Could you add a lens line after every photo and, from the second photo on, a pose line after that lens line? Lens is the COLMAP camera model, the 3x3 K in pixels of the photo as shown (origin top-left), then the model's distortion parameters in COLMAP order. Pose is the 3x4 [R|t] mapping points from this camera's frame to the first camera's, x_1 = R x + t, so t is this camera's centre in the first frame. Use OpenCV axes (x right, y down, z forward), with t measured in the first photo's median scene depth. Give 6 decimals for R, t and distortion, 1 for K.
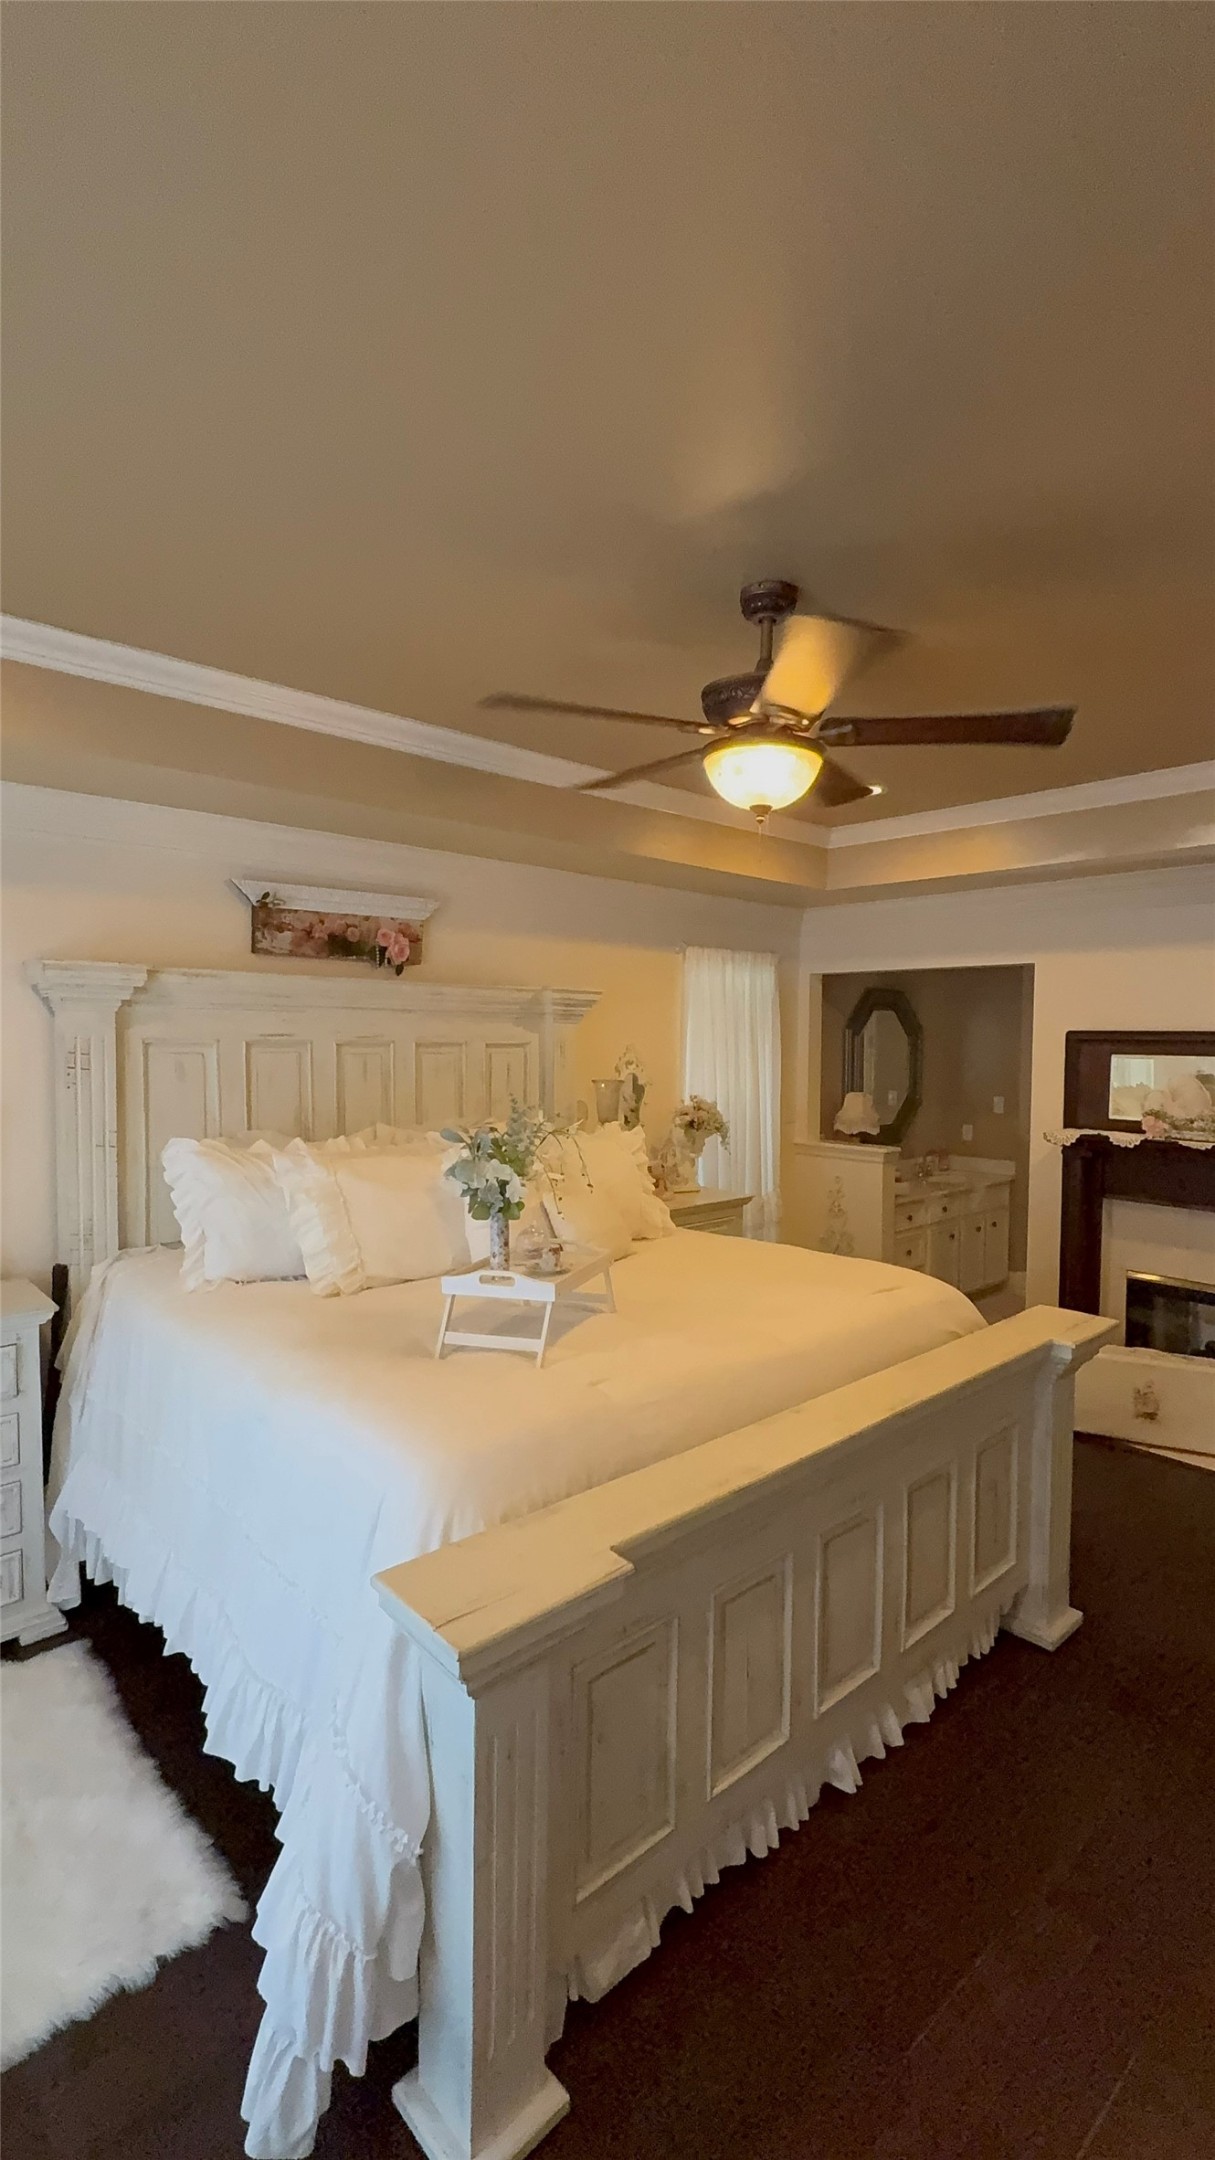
lens RADIAL K [[976.9, 0, 607.5], [0, 976.9, 1080.0], [0, 0, 1]] dist [0.000201, -0.000046]
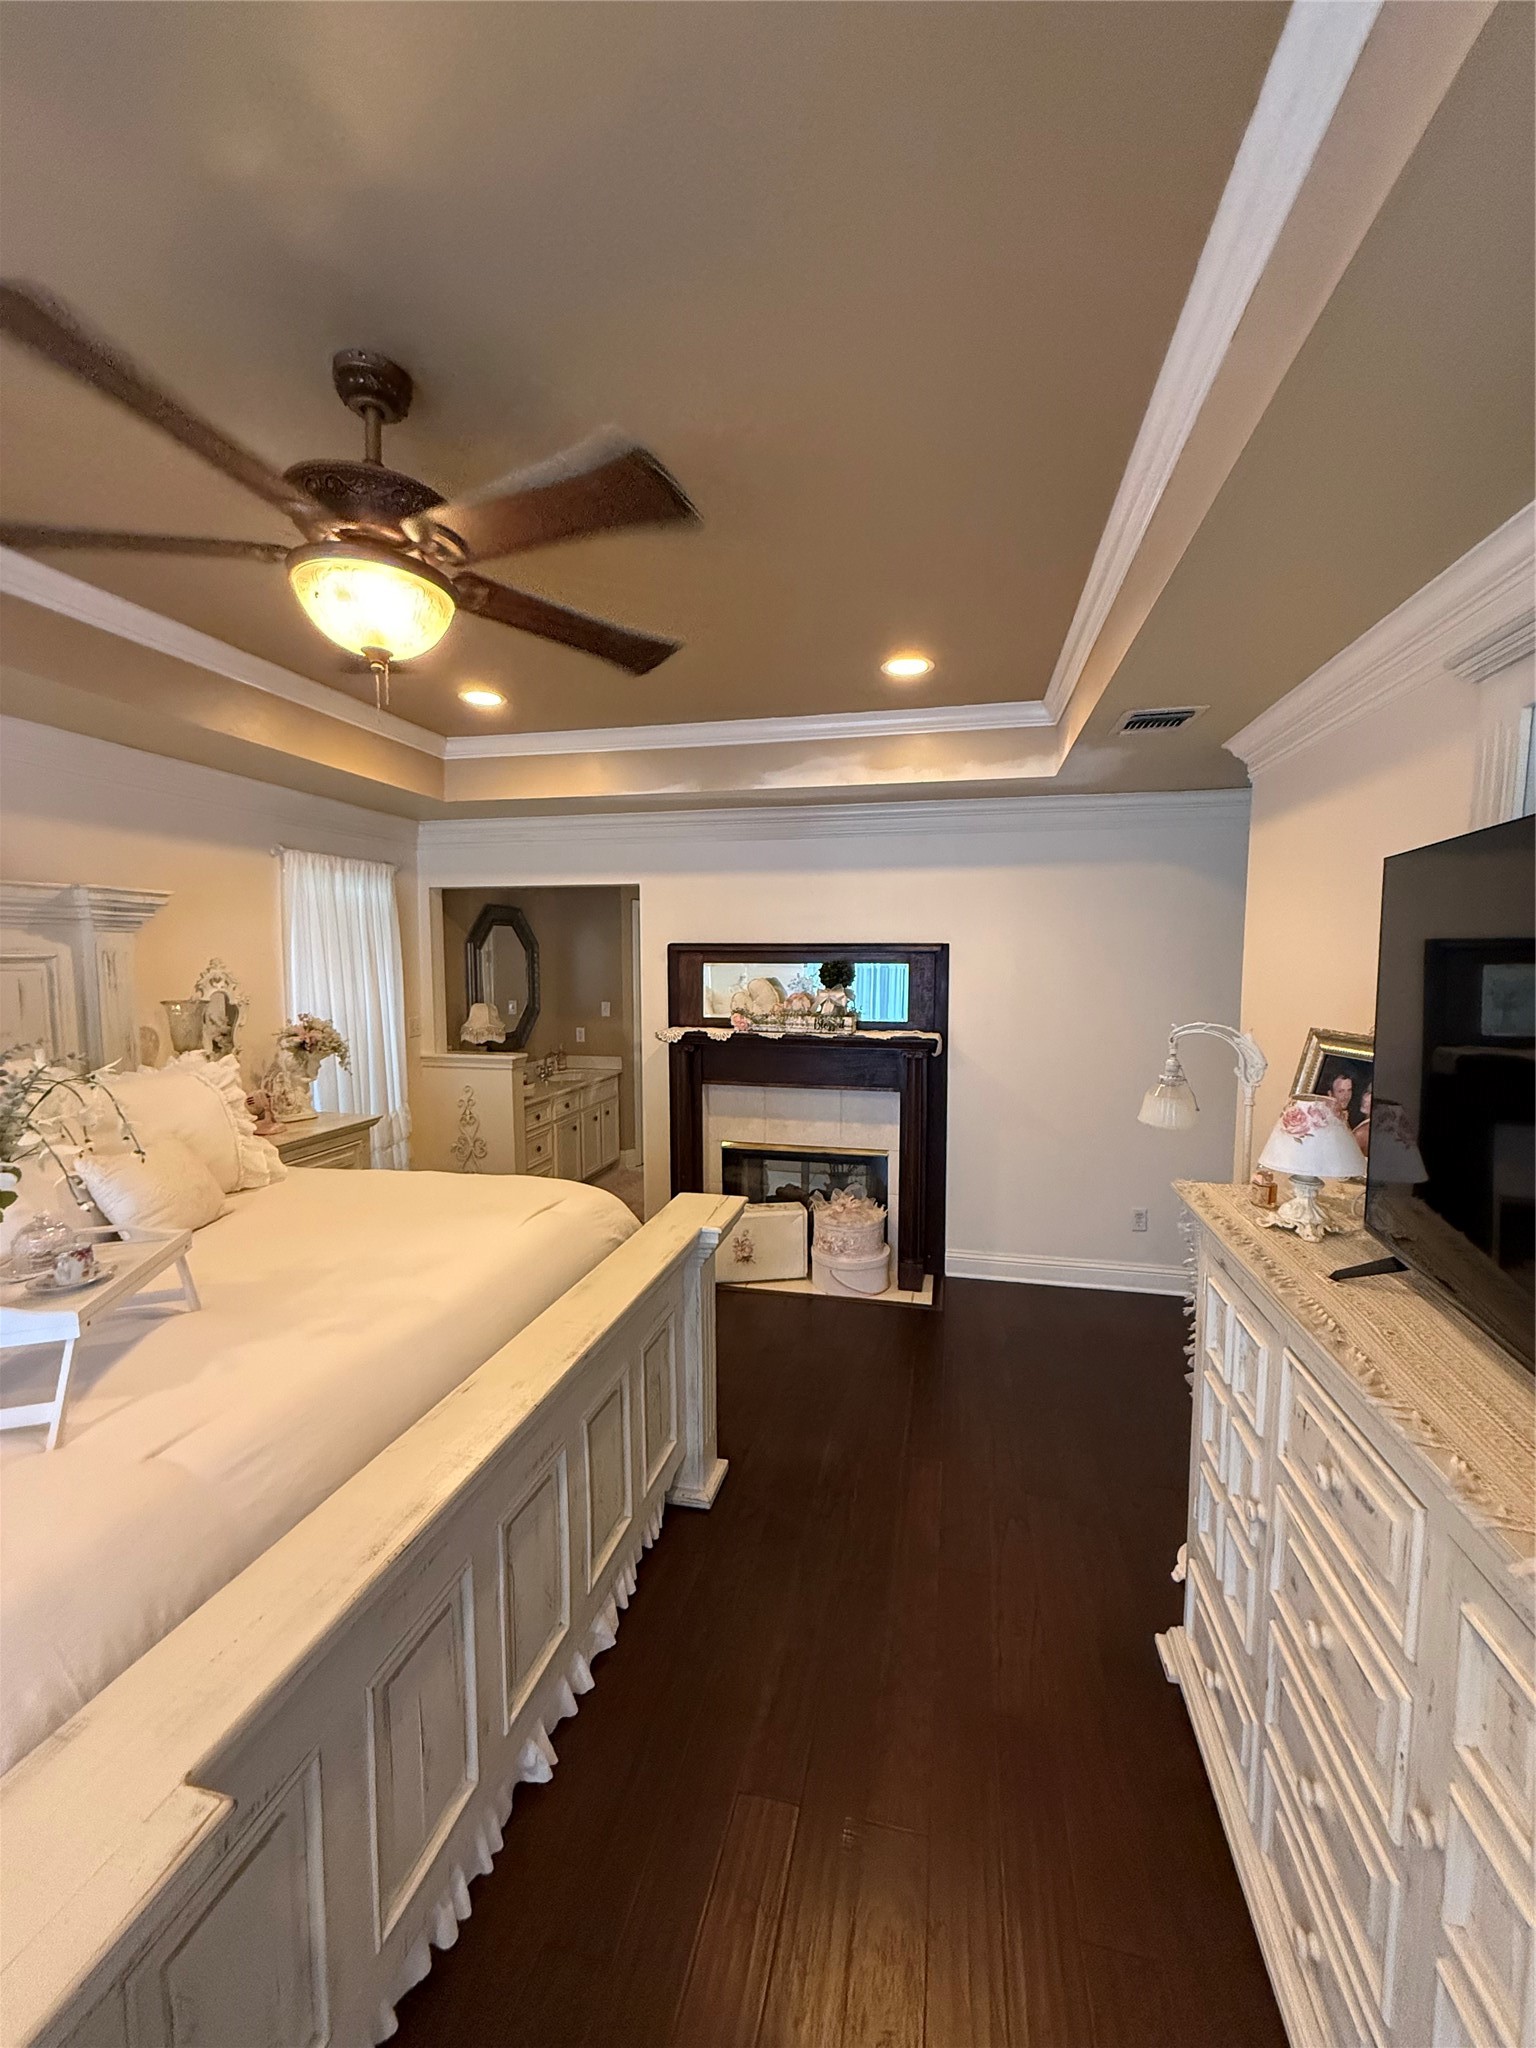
lens RADIAL K [[816.8, 0, 768.0], [0, 816.8, 1024.0], [0, 0, 1]] dist [0.002168, 0.000373]
pose [[0.821944, -0.054006, 0.567002, 0.013631], [0.031218, 0.998270, 0.049829, 0.000561], [-0.568712, -0.023256, 0.822208, 0.144445]]
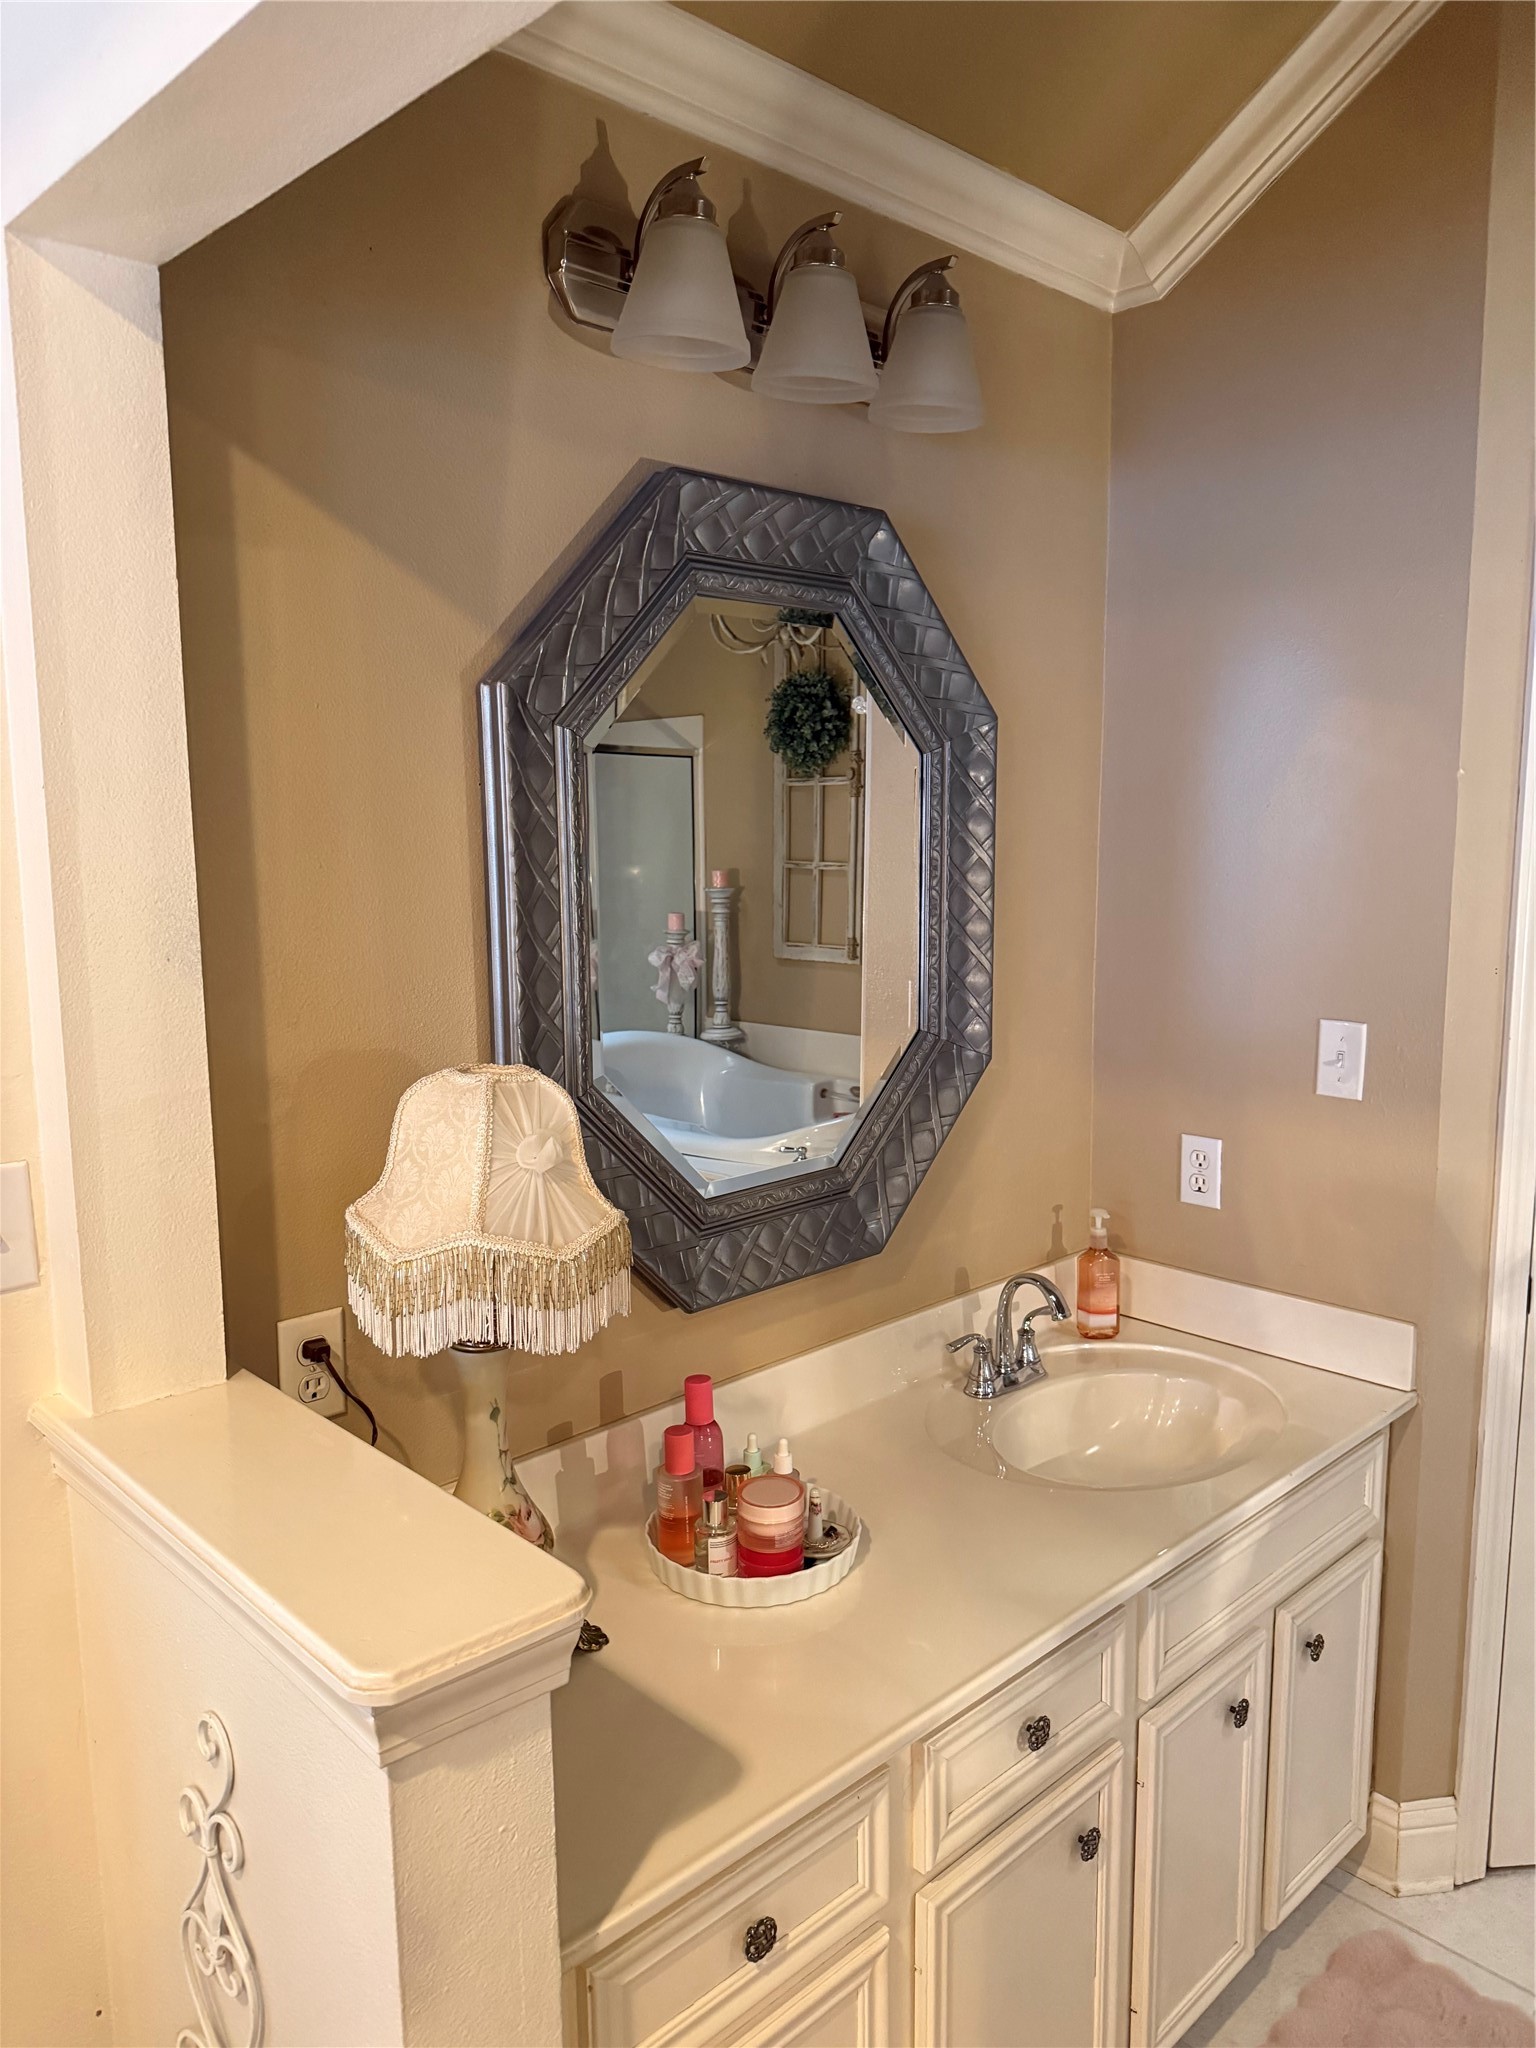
lens RADIAL K [[1437.3, 0, 768.0], [0, 1437.3, 1024.0], [0, 0, 1]] dist [-0.002495, -0.000584]
pose [[0.999507, -0.016360, 0.026801, 0.405236], [0.013925, 0.995966, 0.088642, -0.018830], [-0.028143, -0.088225, 0.995703, 1.052015]]
